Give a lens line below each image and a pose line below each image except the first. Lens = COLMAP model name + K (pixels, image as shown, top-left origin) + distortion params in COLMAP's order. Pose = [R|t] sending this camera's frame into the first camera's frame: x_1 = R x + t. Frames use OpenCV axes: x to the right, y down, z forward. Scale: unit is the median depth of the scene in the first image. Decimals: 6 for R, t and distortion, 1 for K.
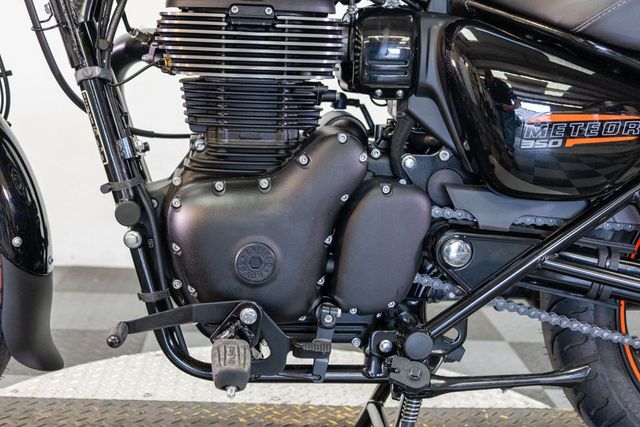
lens RADIAL K [[909.2, 0, 317.8], [0, 909.2, 211.3], [0, 0, 1]] dist [0.008442, 0.037557]
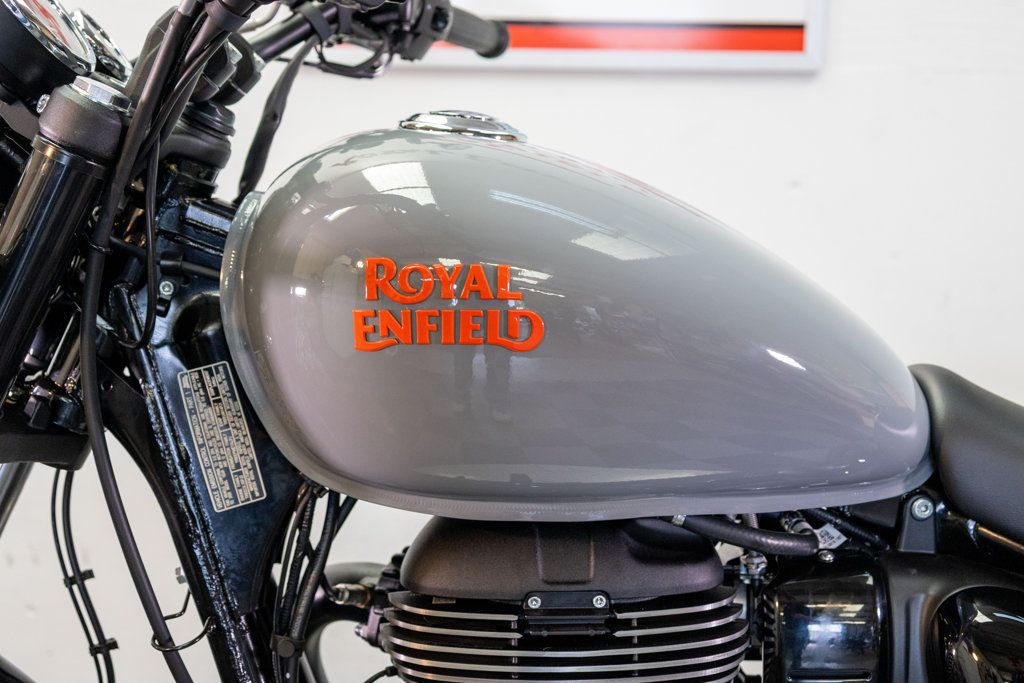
lens RADIAL K [[1454.7, 0, 508.5], [0, 1454.7, 337.9], [0, 0, 1]] dist [0.008442, 0.037557]
pose [[0.997548, -0.034072, -0.061136, -0.046750], [0.030370, 0.997706, -0.060495, -0.304549], [0.063057, 0.058489, 0.996295, 0.146839]]
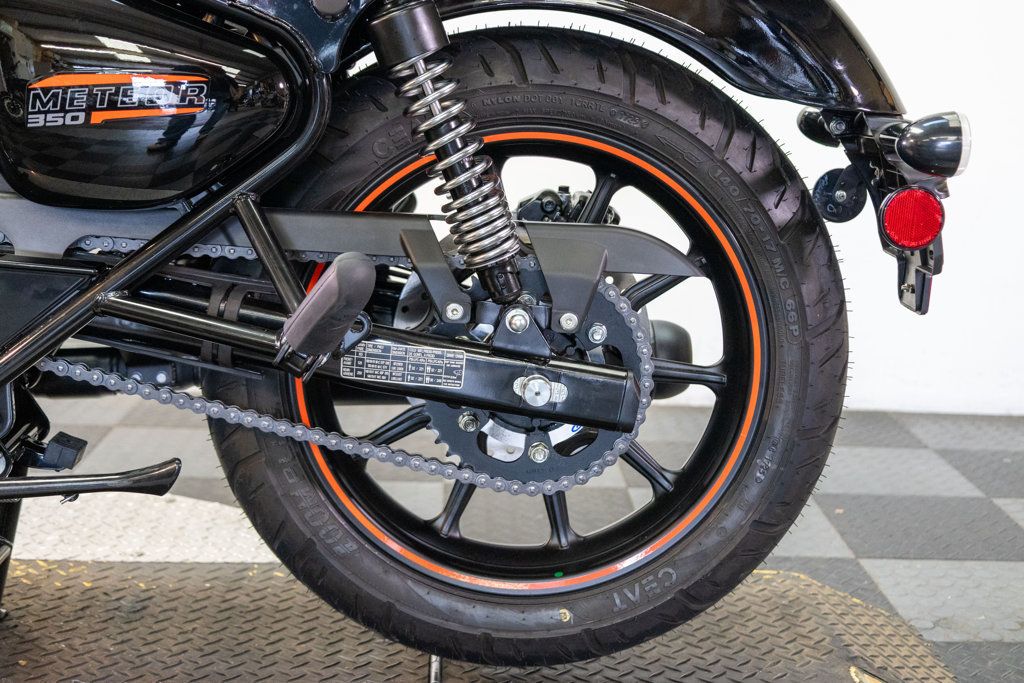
lens RADIAL K [[1454.7, 0, 508.5], [0, 1454.7, 337.9], [0, 0, 1]] dist [0.008442, 0.037557]
pose [[0.999173, -0.011184, -0.039100, 0.579458], [0.011140, 0.999937, -0.001346, 0.084749], [0.039112, 0.000909, 0.999234, -0.045224]]
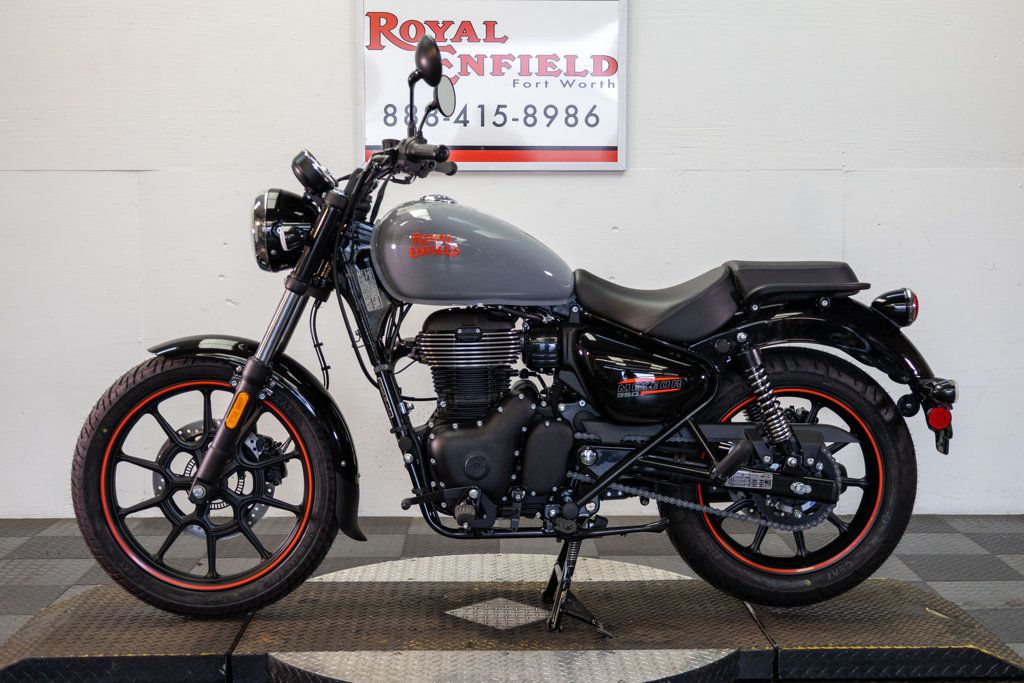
lens RADIAL K [[1454.7, 0, 508.5], [0, 1454.7, 337.9], [0, 0, 1]] dist [0.008442, 0.037557]
pose [[0.996866, -0.050906, -0.060559, 0.178566], [0.043870, 0.992704, -0.112310, 0.125248], [0.065834, 0.109301, 0.991826, -1.848632]]
